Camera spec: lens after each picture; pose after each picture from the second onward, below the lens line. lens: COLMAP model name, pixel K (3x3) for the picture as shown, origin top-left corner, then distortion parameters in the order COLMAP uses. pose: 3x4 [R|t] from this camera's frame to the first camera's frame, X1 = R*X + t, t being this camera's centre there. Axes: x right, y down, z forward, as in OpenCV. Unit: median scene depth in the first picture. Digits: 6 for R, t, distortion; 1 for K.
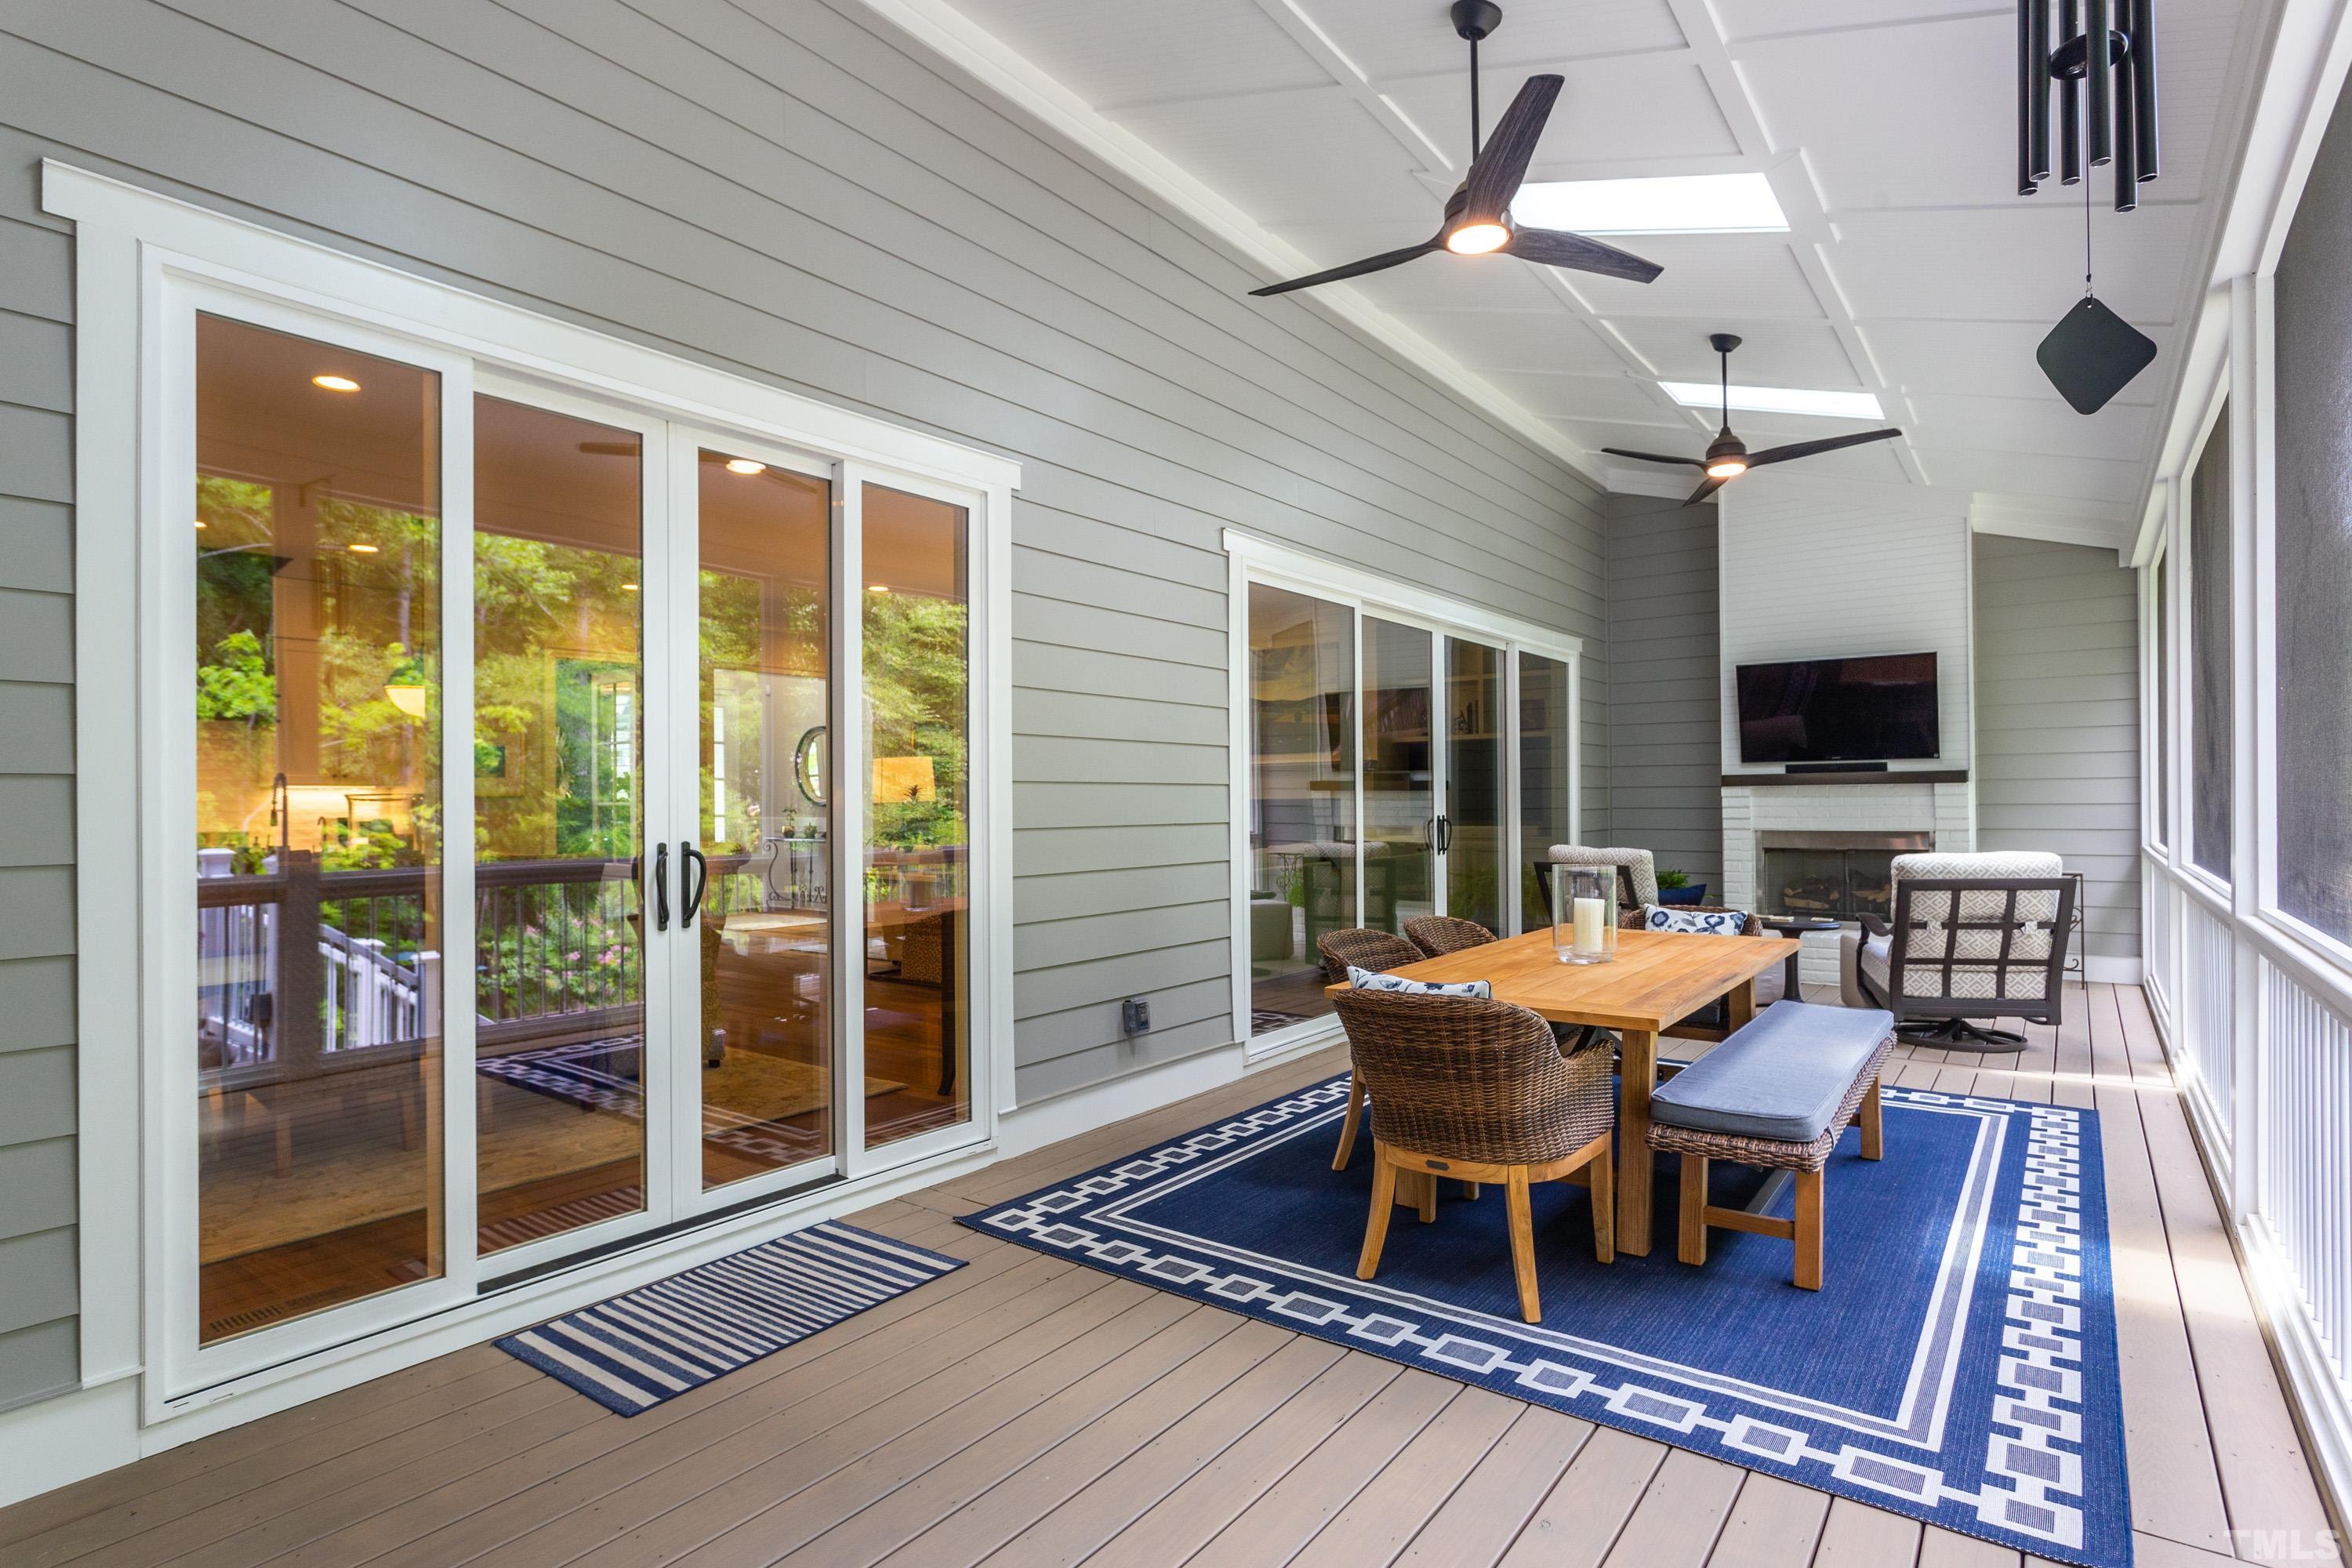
lens RADIAL K [[1164.9, 0, 1155.8], [0, 1164.9, 791.9], [0, 0, 1]] dist [-0.006111, 0.002187]
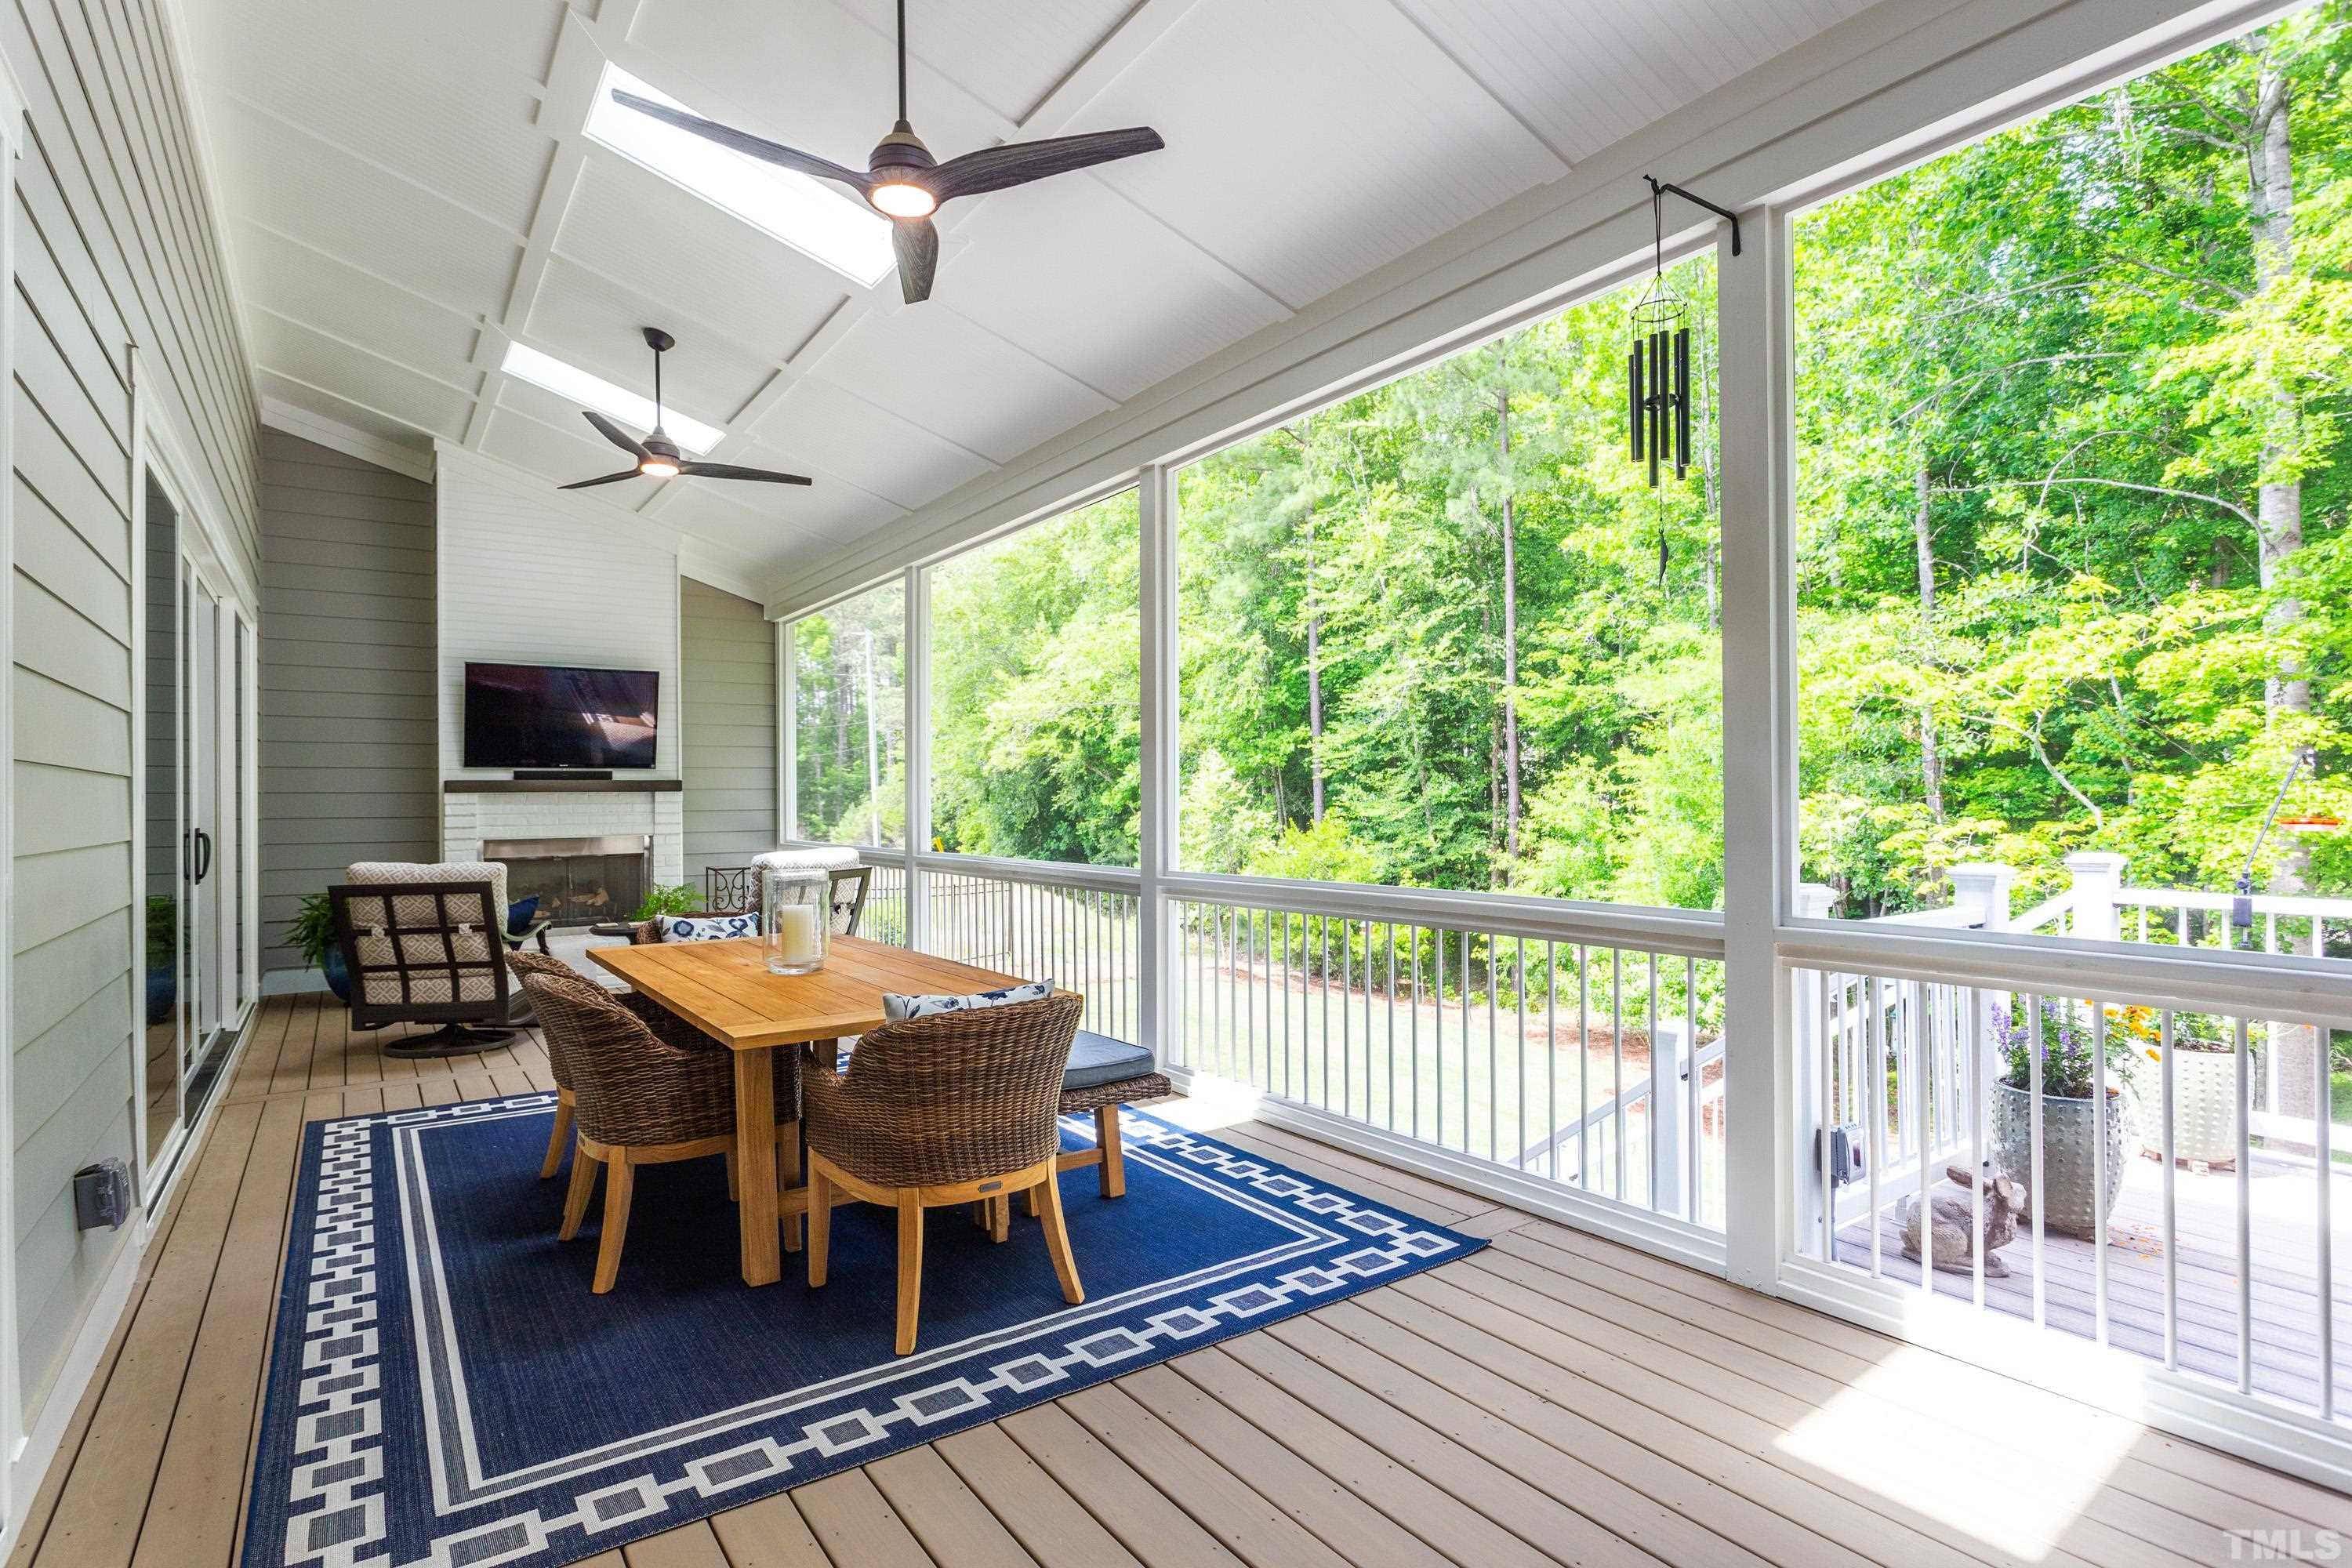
lens RADIAL K [[1164.9, 0, 1156.4], [0, 1164.9, 797.0], [0, 0, 1]] dist [-0.006111, 0.002187]
pose [[0.307788, 0.009471, 0.951408, -0.614403], [-0.004414, 0.999954, -0.008526, 0.013107], [-0.951445, -0.001575, 0.307816, 0.583785]]
